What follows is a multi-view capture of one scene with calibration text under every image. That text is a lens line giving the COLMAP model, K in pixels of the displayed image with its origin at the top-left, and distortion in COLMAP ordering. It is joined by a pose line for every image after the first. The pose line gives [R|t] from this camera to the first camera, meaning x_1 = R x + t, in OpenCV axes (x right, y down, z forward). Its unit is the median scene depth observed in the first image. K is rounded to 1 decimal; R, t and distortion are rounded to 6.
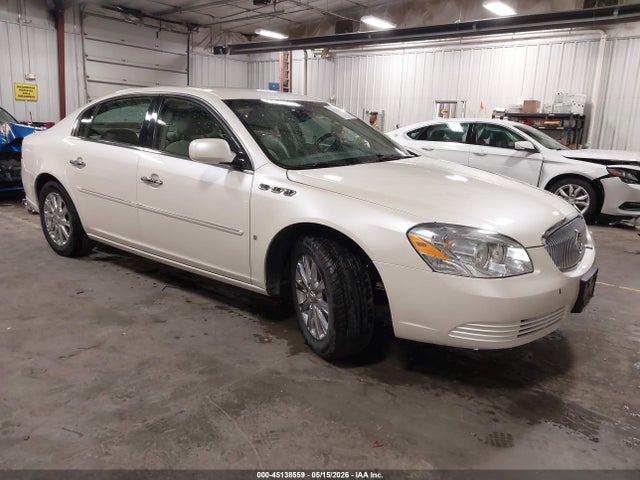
lens RADIAL K [[497.7, 0, 320.0], [0, 497.7, 240.0], [0, 0, 1]] dist [0.005196, 0.000073]
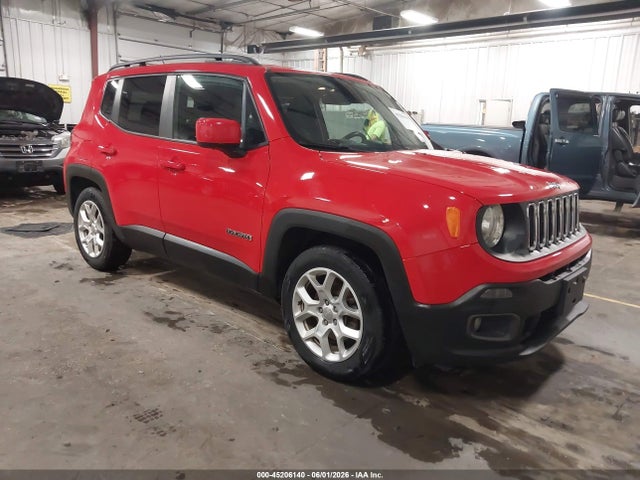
lens RADIAL K [[496.7, 0, 320.0], [0, 496.7, 240.0], [0, 0, 1]] dist [0.003822, 0.005918]
pose [[0.997772, 0.011852, -0.065657, -0.003363], [-0.011769, 0.999929, 0.001648, -0.011797], [0.065672, -0.000872, 0.997841, 0.042274]]
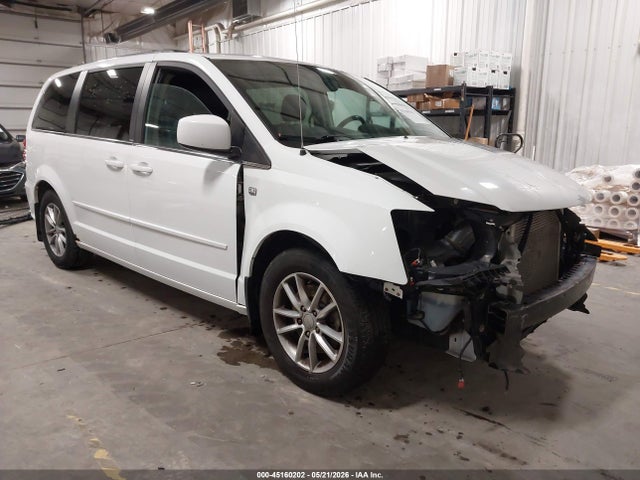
lens RADIAL K [[485.1, 0, 320.0], [0, 485.1, 240.0], [0, 0, 1]] dist [0.005344, 0.004481]
pose [[0.973961, 0.016009, -0.226152, 0.380584], [-0.016027, 0.999870, 0.001753, -0.057064], [0.226150, 0.001918, 0.974090, 0.329727]]
